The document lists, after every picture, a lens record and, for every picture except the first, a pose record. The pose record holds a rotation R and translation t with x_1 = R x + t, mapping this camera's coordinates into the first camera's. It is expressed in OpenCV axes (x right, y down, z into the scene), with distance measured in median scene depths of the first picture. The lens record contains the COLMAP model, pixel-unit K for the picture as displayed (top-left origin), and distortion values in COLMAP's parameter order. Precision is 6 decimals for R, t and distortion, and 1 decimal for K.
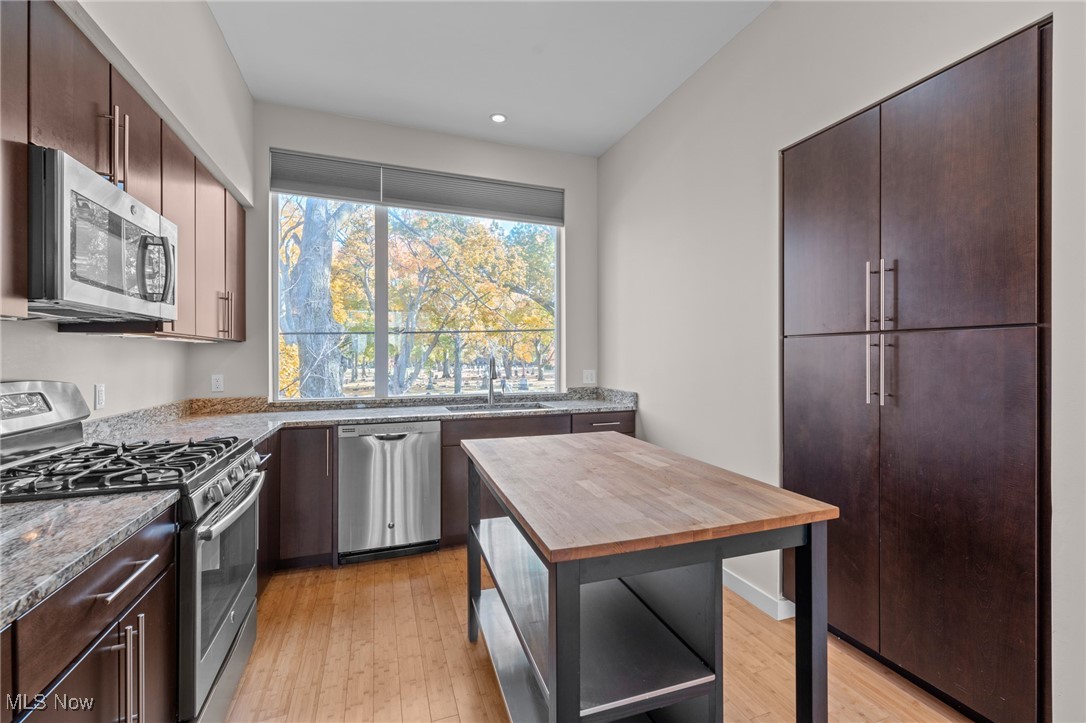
lens RADIAL K [[459.1, 0, 557.3], [0, 459.1, 355.5], [0, 0, 1]] dist [-0.000174, -0.000099]
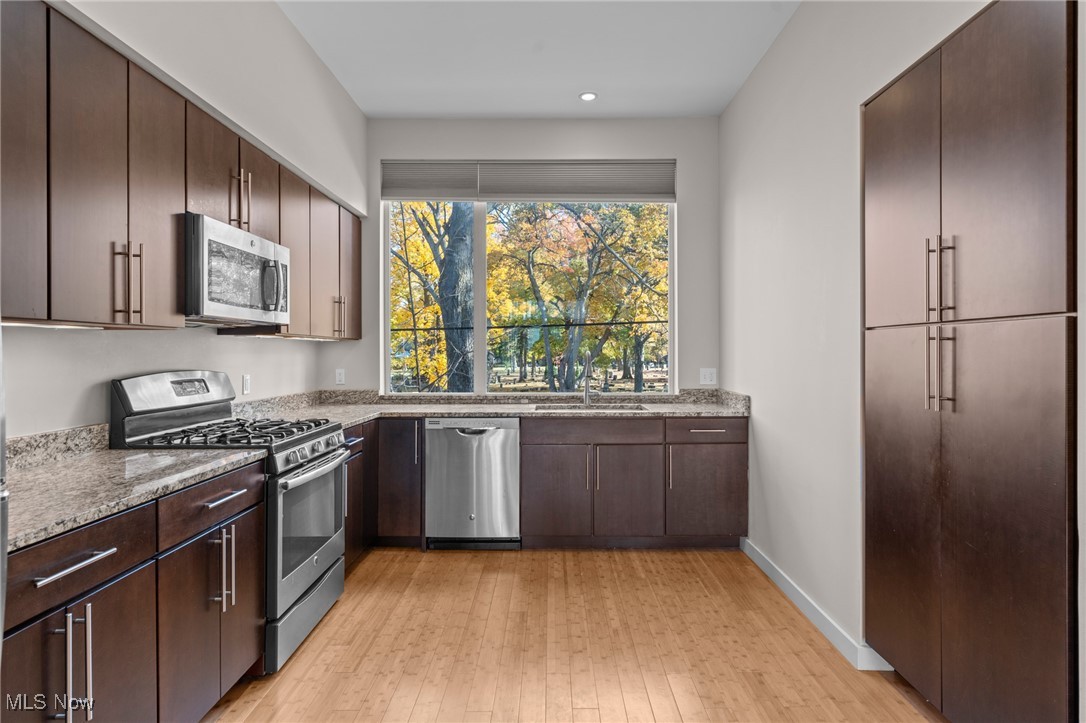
lens RADIAL K [[584.2, 0, 558.0], [0, 584.2, 349.8], [0, 0, 1]] dist [0.004529, -0.001285]
pose [[0.933128, -0.002902, -0.359532, 0.306448], [0.002045, 0.999994, -0.002764, -0.000552], [0.359538, 0.001844, 0.933129, -0.159989]]
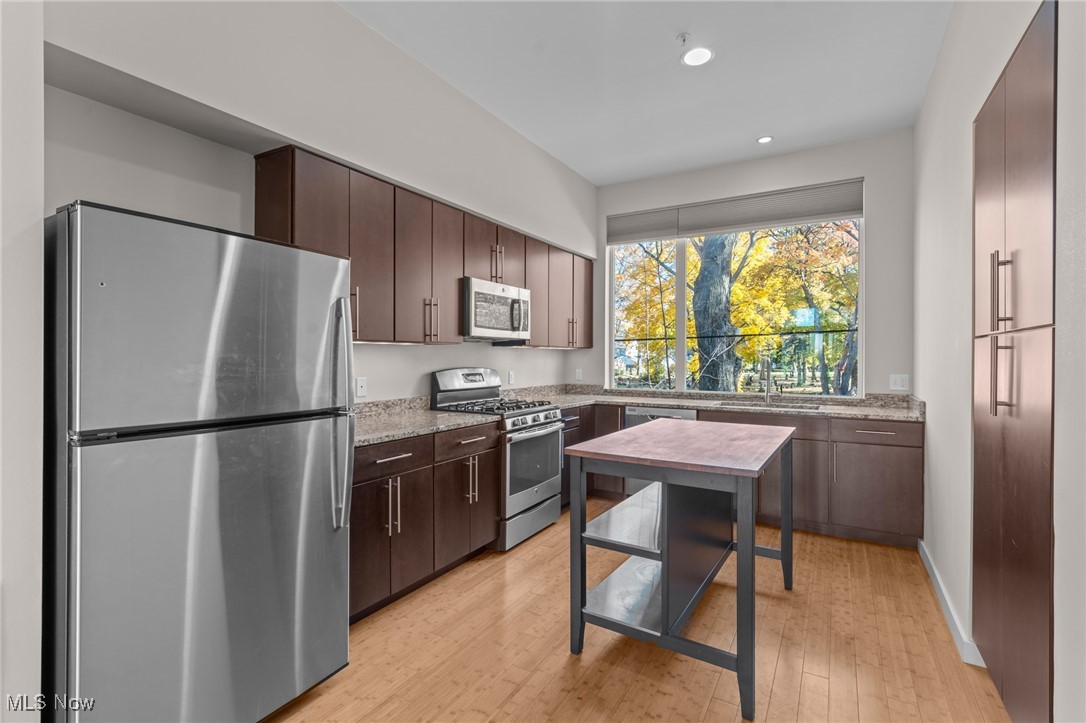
lens RADIAL K [[513.7, 0, 545.5], [0, 513.7, 355.8], [0, 0, 1]] dist [0.002621, -0.000323]
pose [[0.616495, 0.000152, -0.787359, 0.653718], [-0.001896, 0.999997, -0.001291, -0.002472], [0.787357, 0.002289, 0.616493, -0.199487]]
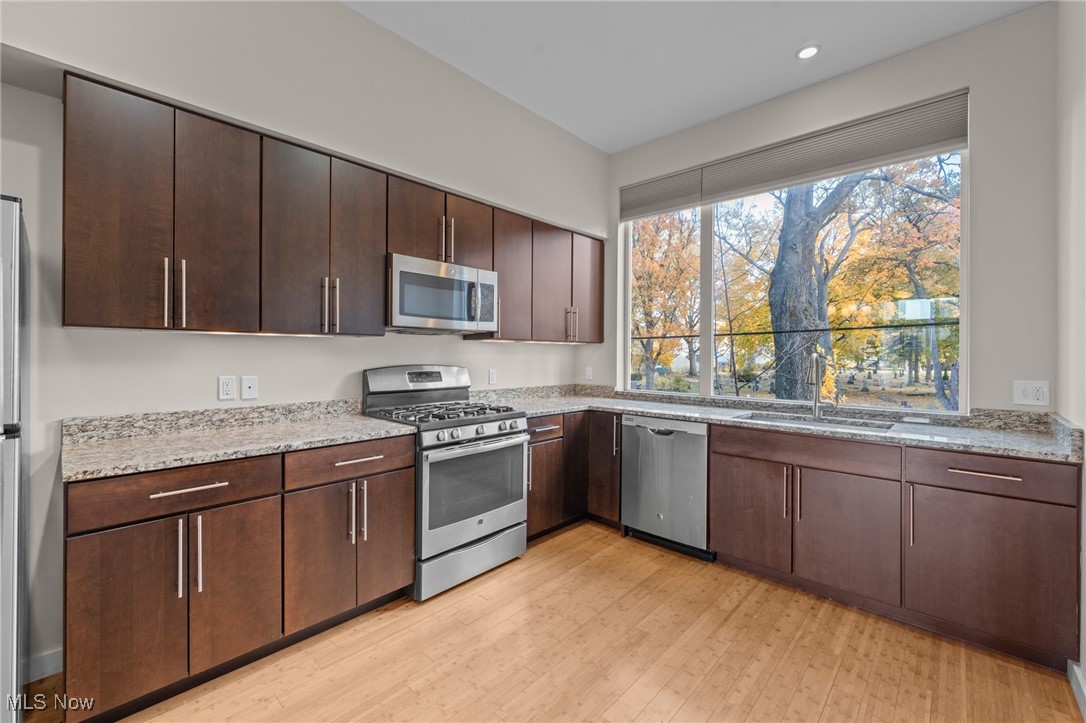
lens RADIAL K [[459.1, 0, 545.6], [0, 459.1, 351.9], [0, 0, 1]] dist [-0.000174, -0.000099]
pose [[0.431924, -0.000506, -0.901910, 0.495062], [-0.004902, 0.999984, -0.002908, 0.000306], [0.901897, 0.005677, 0.431914, 0.332794]]
